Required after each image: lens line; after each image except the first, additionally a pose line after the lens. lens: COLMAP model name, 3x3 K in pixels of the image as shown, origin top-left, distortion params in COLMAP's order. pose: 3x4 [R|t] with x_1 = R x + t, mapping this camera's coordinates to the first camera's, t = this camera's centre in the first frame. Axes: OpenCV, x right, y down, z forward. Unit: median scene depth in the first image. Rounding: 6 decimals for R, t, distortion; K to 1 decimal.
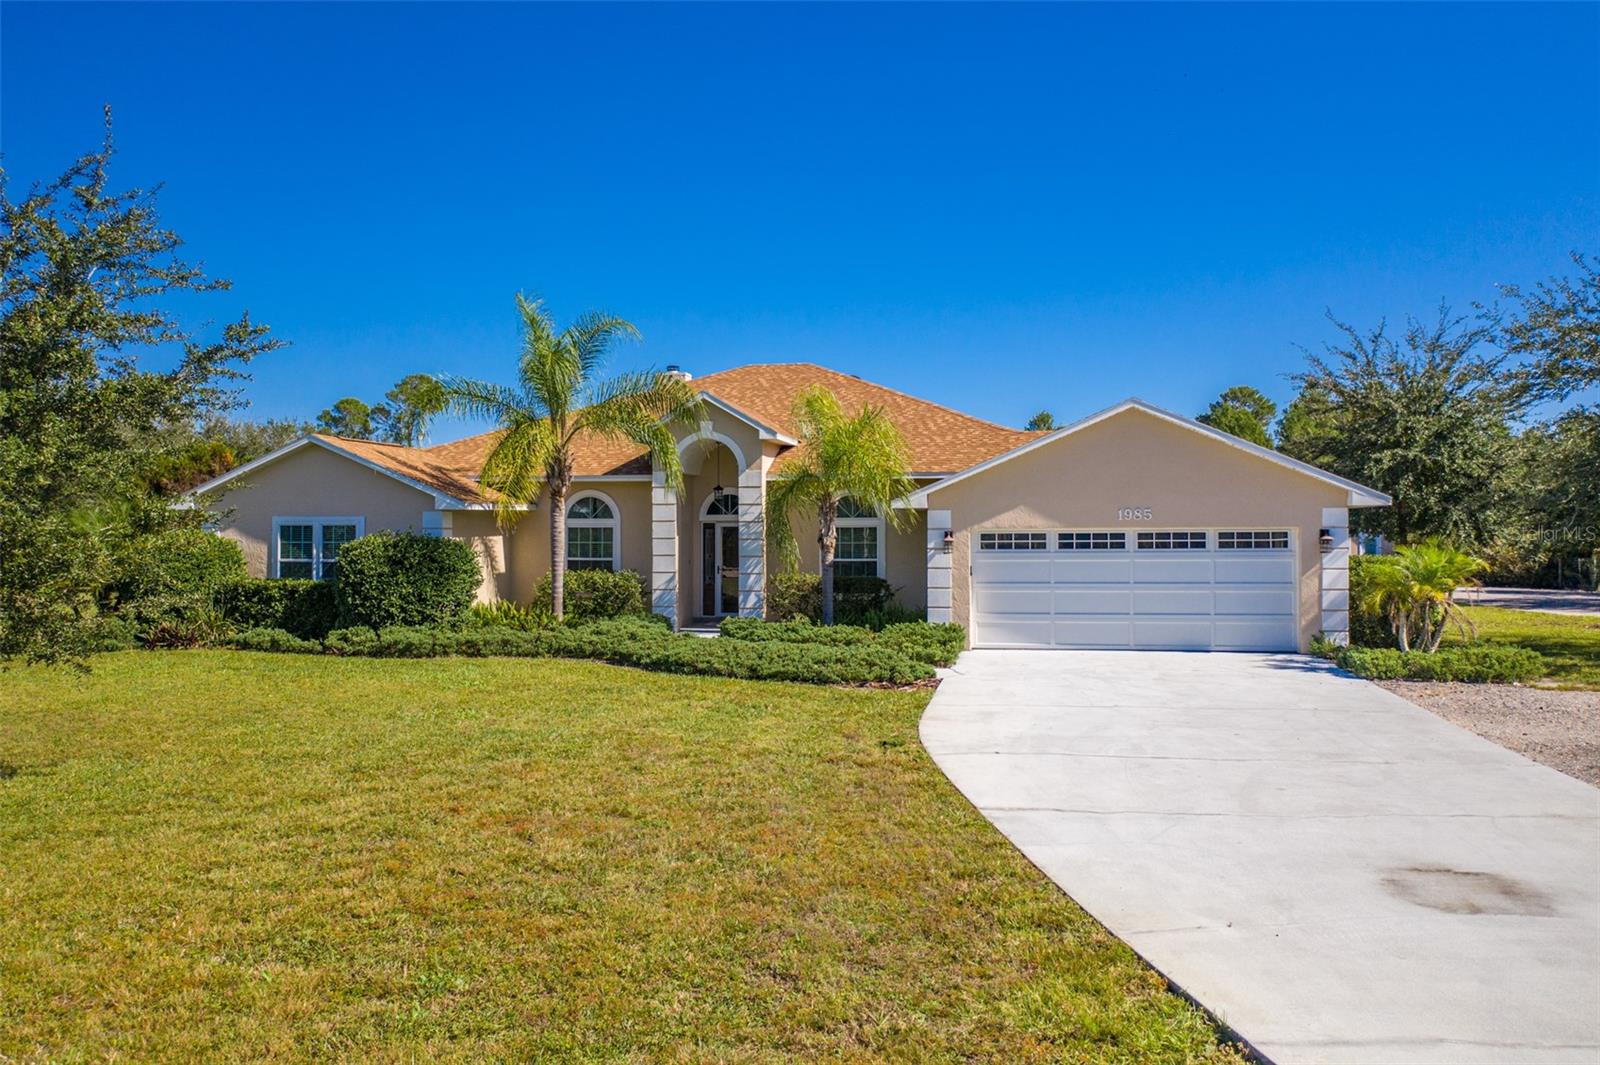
lens RADIAL K [[1253.9, 0, 800.0], [0, 1253.9, 532.5], [0, 0, 1]] dist [-0.048731, 0.033807]
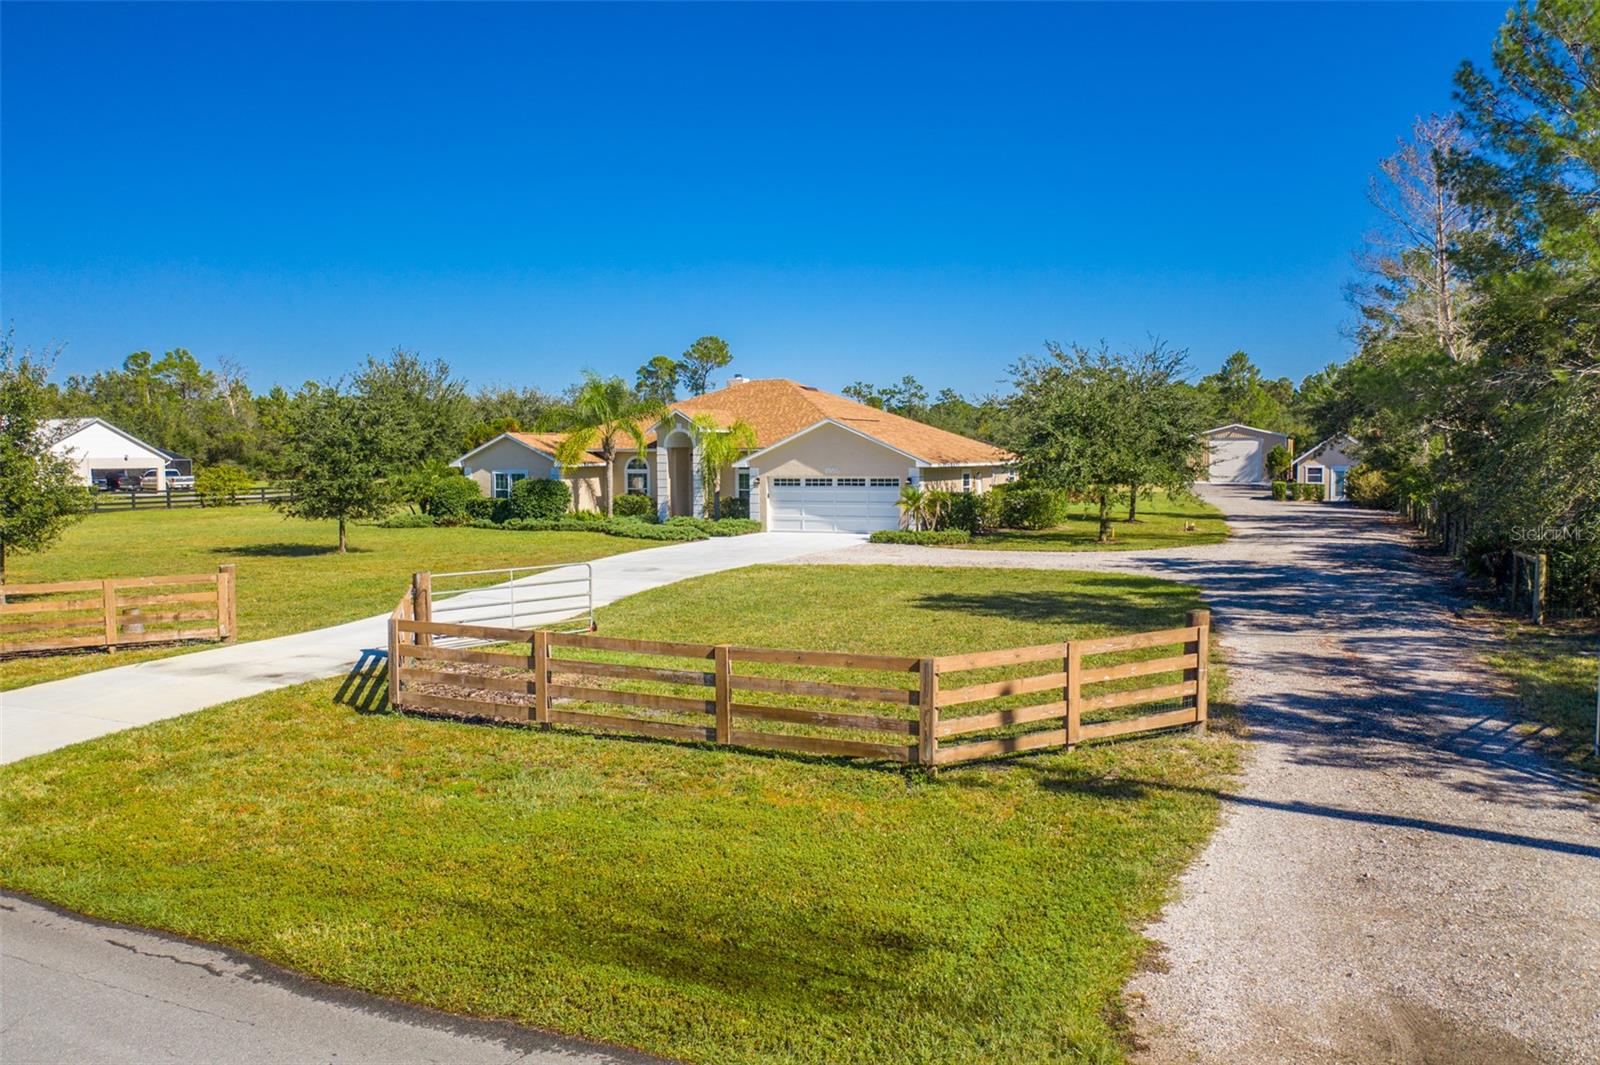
lens RADIAL K [[1253.9, 0, 800.0], [0, 1253.9, 532.5], [0, 0, 1]] dist [-0.048731, 0.033807]
pose [[0.957526, 0.013535, -0.288030, 0.809138], [0.004829, 0.998005, 0.062952, -0.042116], [0.288307, -0.061669, 0.955550, -1.063179]]
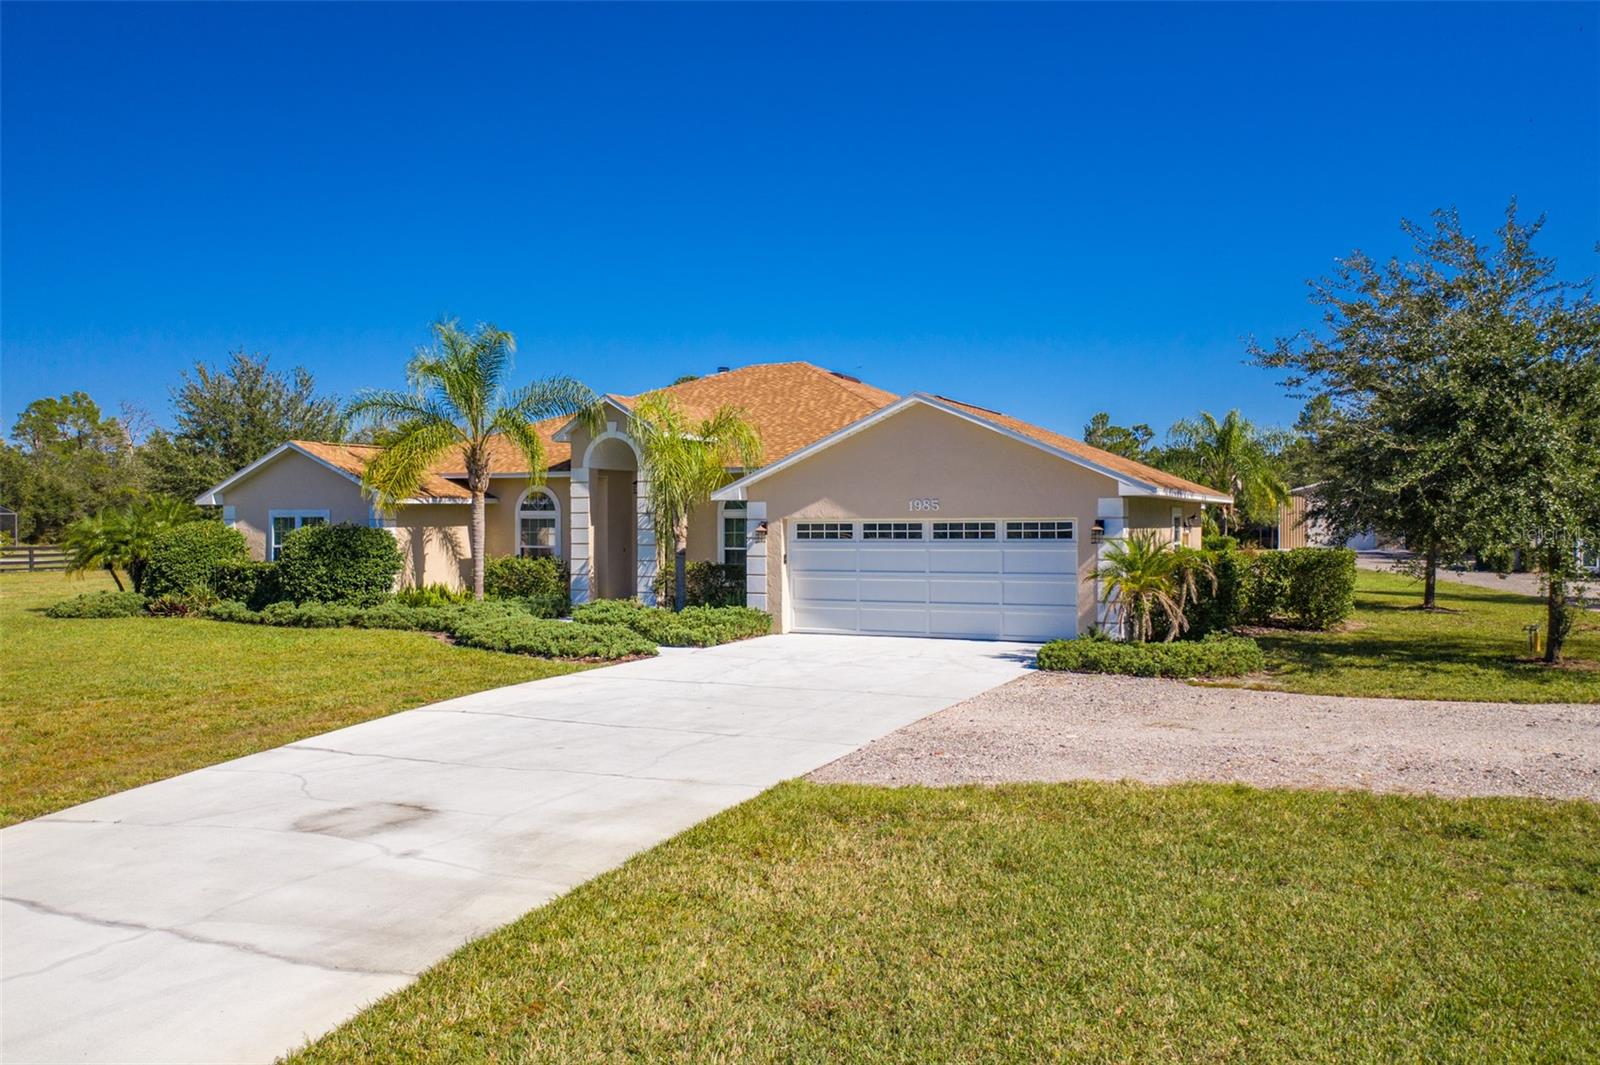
lens RADIAL K [[1253.9, 0, 800.0], [0, 1253.9, 532.5], [0, 0, 1]] dist [-0.048731, 0.033807]
pose [[0.961517, 0.001730, -0.274740, 0.433754], [0.000154, 0.999977, 0.006836, 0.000846], [0.274745, -0.006615, 0.961494, -0.015743]]
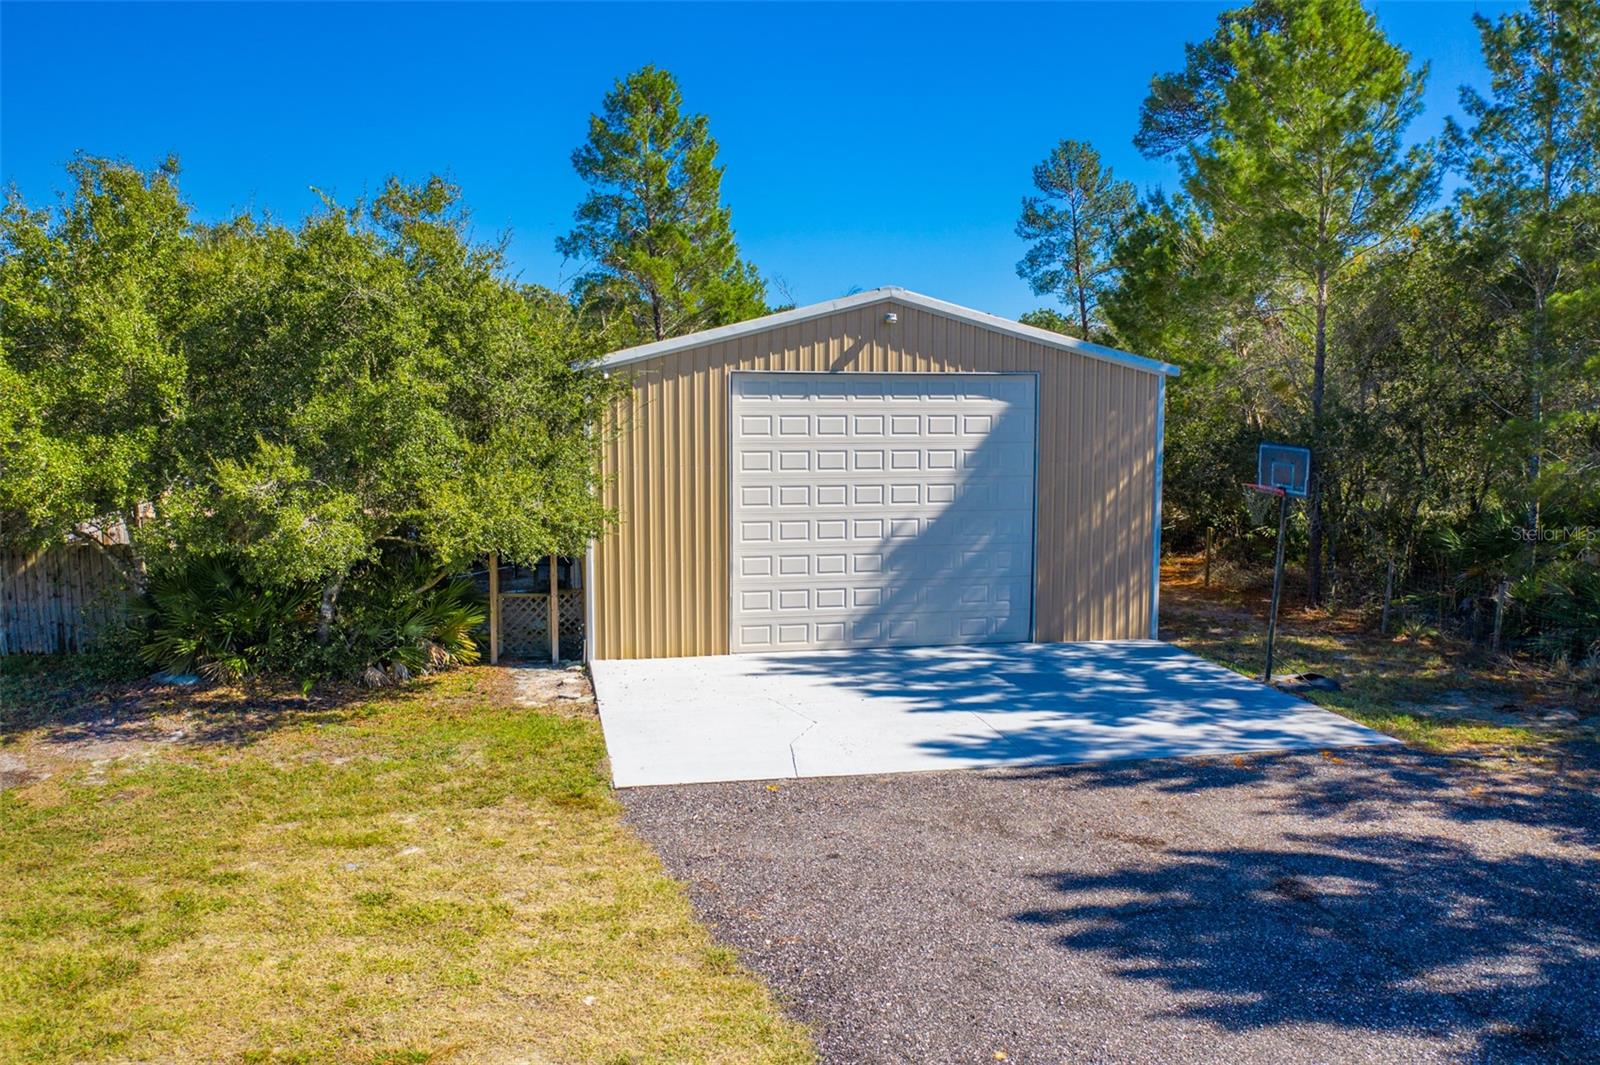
lens RADIAL K [[1253.9, 0, 800.0], [0, 1253.9, 532.5], [0, 0, 1]] dist [-0.048731, 0.033807]
pose [[0.944887, -0.034741, 0.325549, 0.714958], [-0.001677, 0.993828, 0.110923, -0.089860], [-0.327393, -0.105356, 0.938996, 3.877276]]
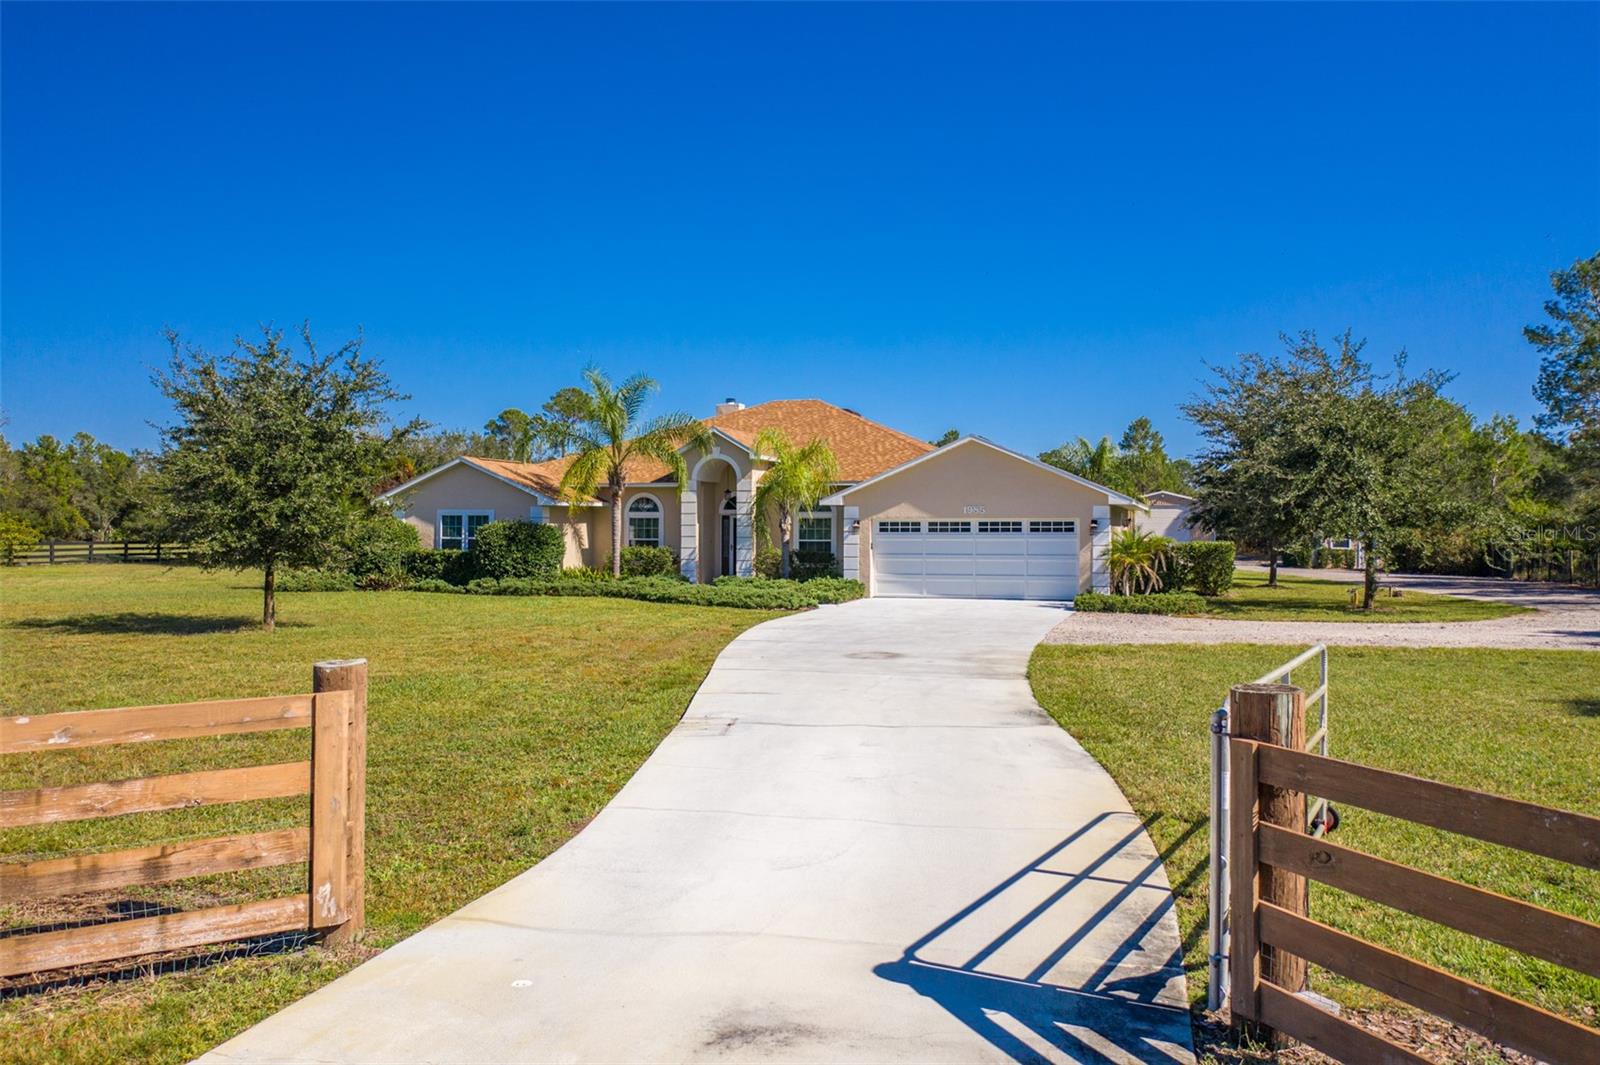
lens RADIAL K [[1253.9, 0, 800.0], [0, 1253.9, 532.5], [0, 0, 1]] dist [-0.048731, 0.033807]
pose [[0.991870, 0.005785, -0.127123, 0.241132], [-0.005727, 0.999983, 0.000821, 0.012967], [0.127126, -0.000086, 0.991887, -0.527441]]
